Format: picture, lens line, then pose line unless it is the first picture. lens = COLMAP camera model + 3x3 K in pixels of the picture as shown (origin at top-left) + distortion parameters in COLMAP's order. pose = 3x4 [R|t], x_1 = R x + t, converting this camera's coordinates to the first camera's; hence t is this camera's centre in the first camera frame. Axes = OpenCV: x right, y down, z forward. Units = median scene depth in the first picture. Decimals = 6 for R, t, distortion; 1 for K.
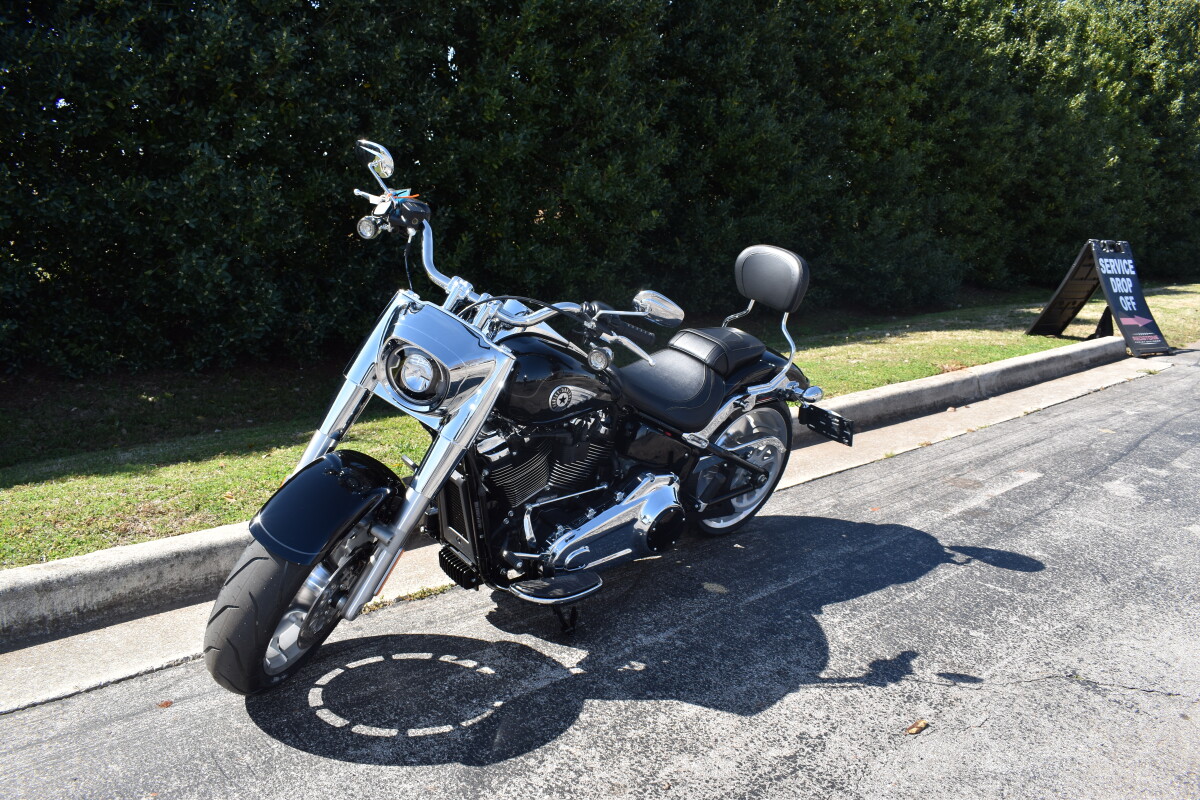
lens RADIAL K [[948.0, 0, 605.4], [0, 948.0, 403.1], [0, 0, 1]] dist [-0.094532, 0.017454]
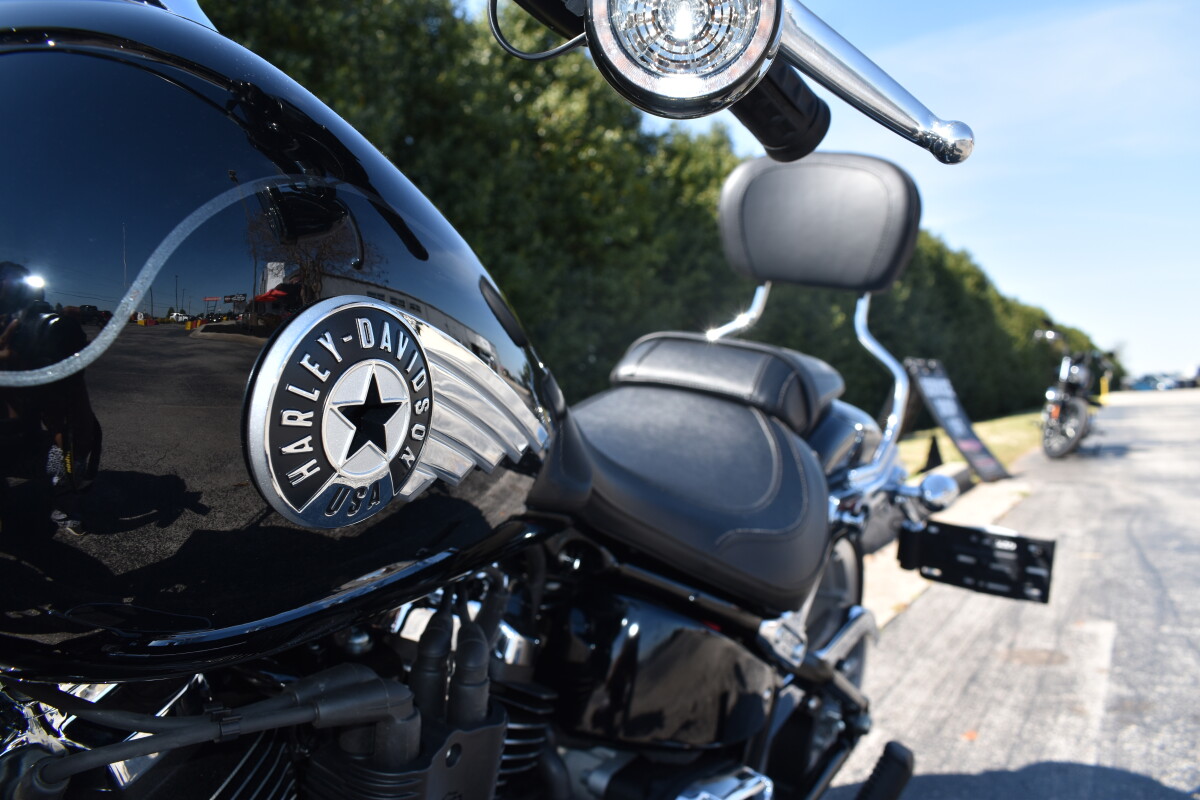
lens RADIAL K [[948.0, 0, 605.4], [0, 948.0, 403.1], [0, 0, 1]] dist [-0.094532, 0.017454]
pose [[0.954153, -0.071958, 0.290542, -0.037404], [0.134886, 0.969894, -0.202761, 0.016632], [-0.267204, 0.232655, 0.935133, 0.641923]]
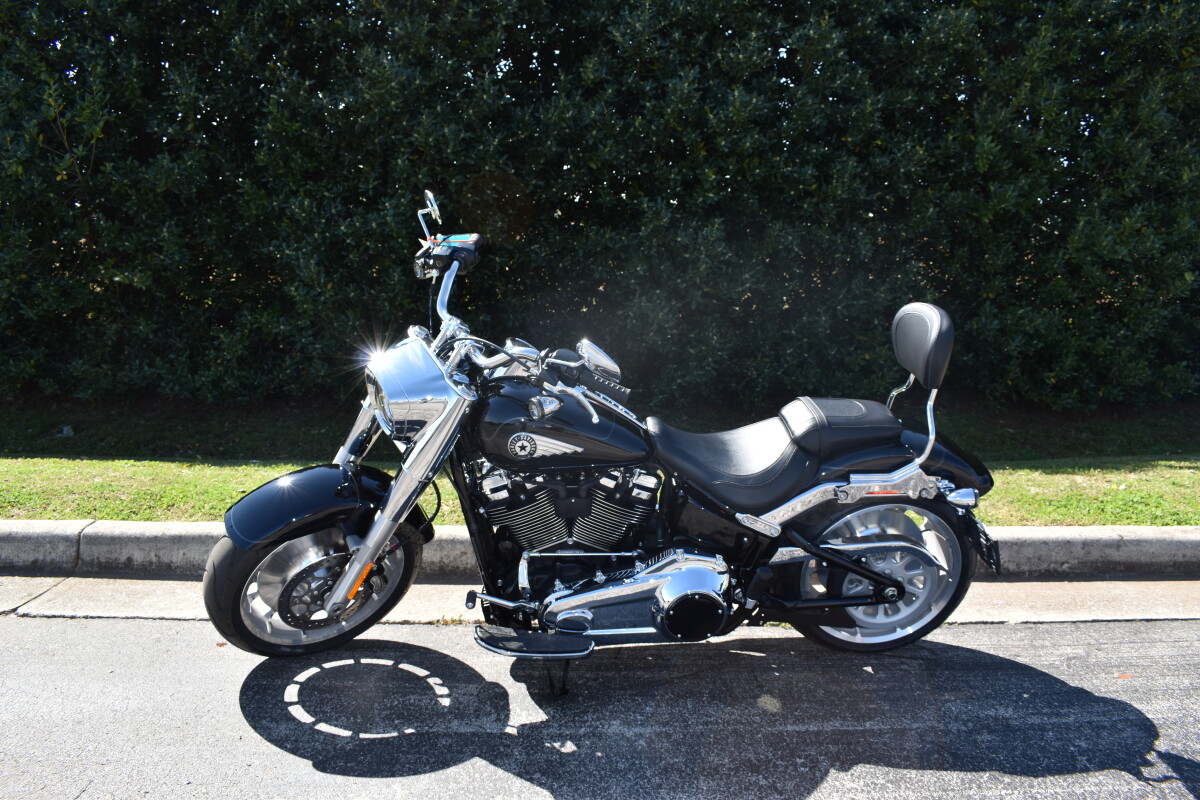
lens RADIAL K [[948.0, 0, 605.4], [0, 948.0, 403.1], [0, 0, 1]] dist [-0.094532, 0.017454]
pose [[0.771920, 0.101710, -0.627531, 0.455636], [-0.138952, 0.990244, -0.010425, -0.036749], [0.620348, 0.095244, 0.778522, 0.213545]]
